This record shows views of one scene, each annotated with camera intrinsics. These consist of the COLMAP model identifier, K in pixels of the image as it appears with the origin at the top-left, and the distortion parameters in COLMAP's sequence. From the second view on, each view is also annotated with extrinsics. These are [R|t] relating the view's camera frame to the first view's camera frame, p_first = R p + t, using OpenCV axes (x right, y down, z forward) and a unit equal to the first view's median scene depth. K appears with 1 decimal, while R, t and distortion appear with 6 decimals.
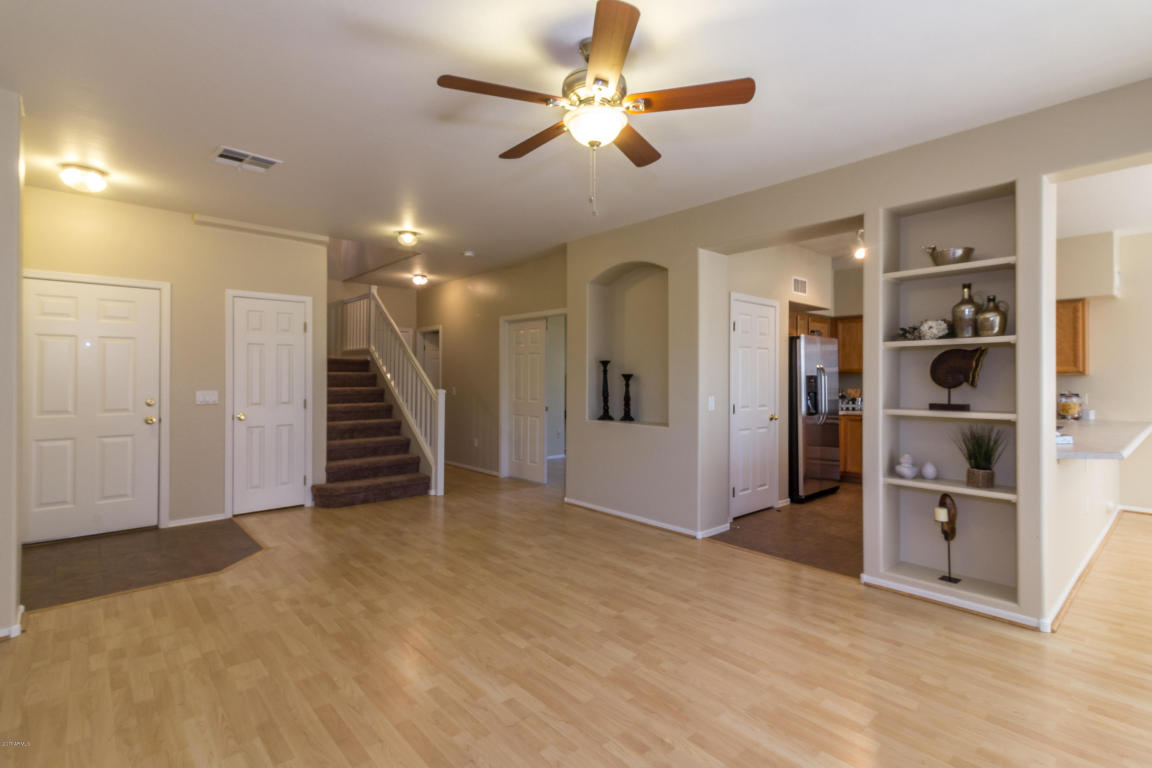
lens RADIAL K [[545.3, 0, 581.0], [0, 545.3, 376.4], [0, 0, 1]] dist [0.017635, -0.000103]
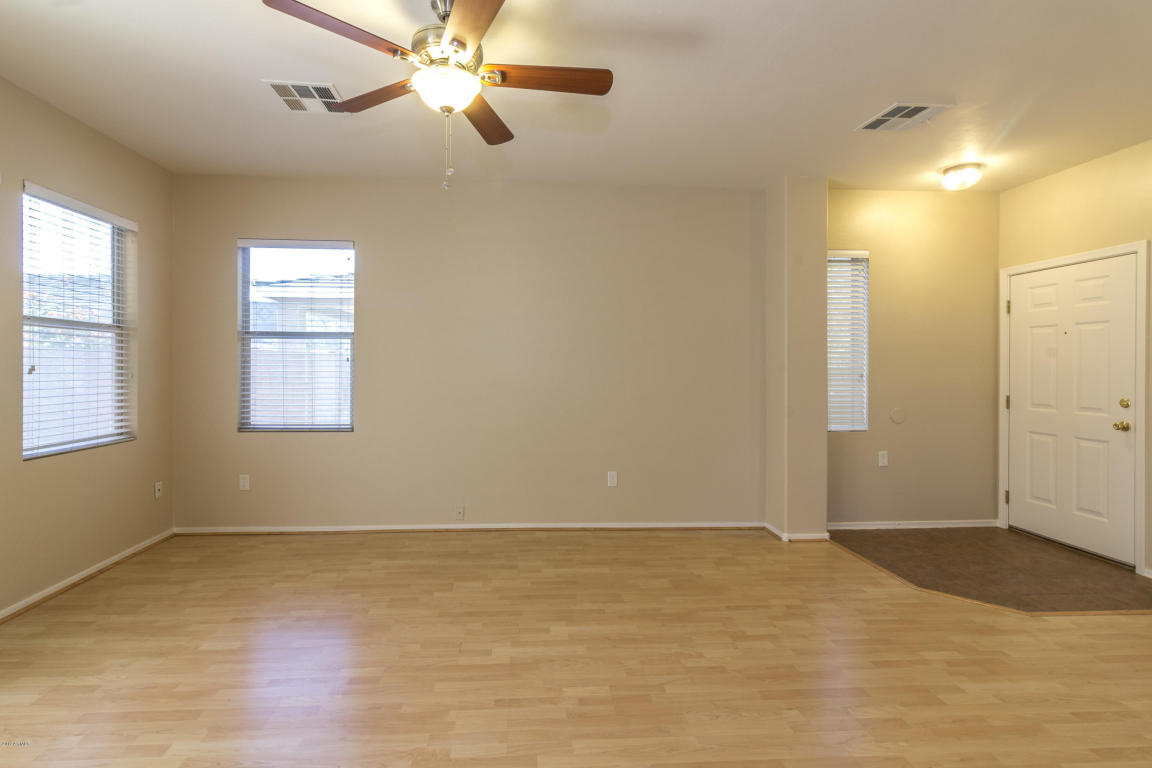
lens RADIAL K [[551.4, 0, 547.0], [0, 551.4, 369.7], [0, 0, 1]] dist [0.003443, 0.000010]
pose [[-0.624437, -0.000609, -0.781075, 0.311079], [-0.007340, 0.999960, 0.005089, 0.003255], [0.781041, 0.008911, -0.624417, 0.825483]]
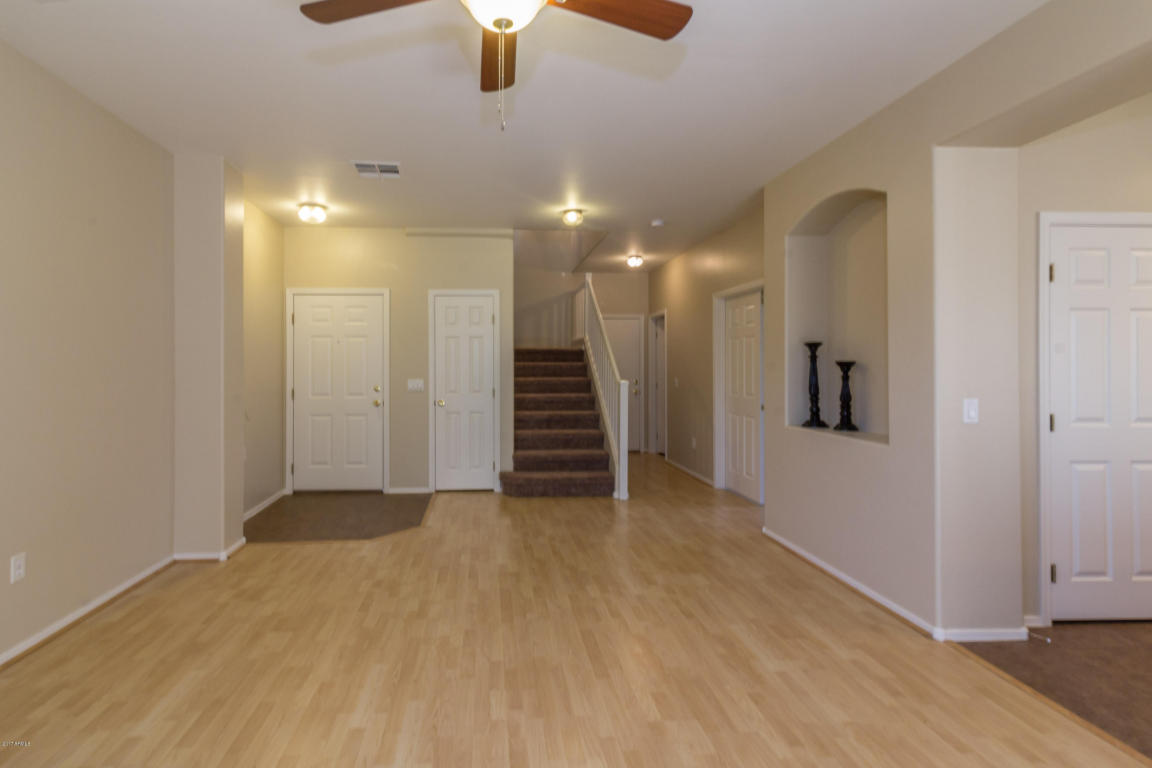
lens RADIAL K [[561.7, 0, 518.1], [0, 561.7, 364.7], [0, 0, 1]] dist [0.014004, 0.000293]
pose [[0.778599, -0.005793, -0.627495, 0.231197], [0.003934, 0.999983, -0.004350, 0.001726], [0.627510, 0.000918, 0.778608, 0.223243]]
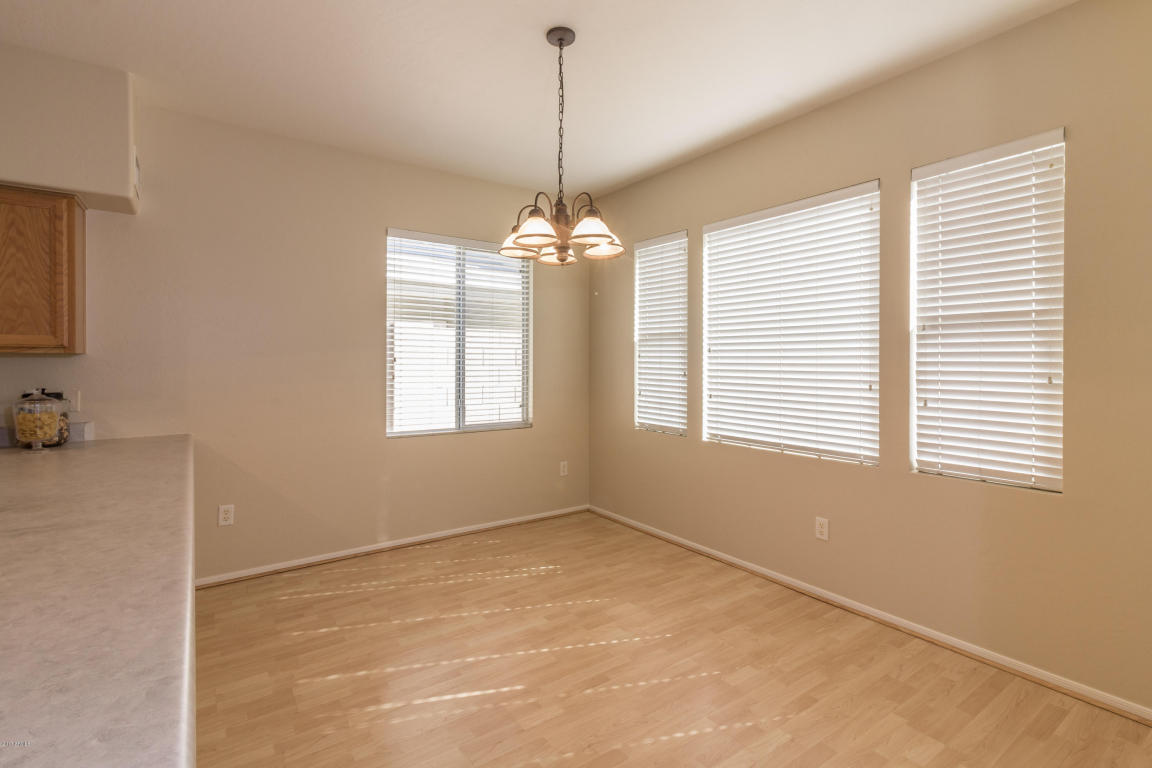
lens RADIAL K [[536.5, 0, 583.3], [0, 536.5, 364.0], [0, 0, 1]] dist [-0.000558, 0.000117]
pose [[0.112820, -0.003556, 0.993609, 0.566380], [-0.006432, 0.999970, 0.004309, 0.002531], [-0.993595, -0.006877, 0.112793, 0.576645]]
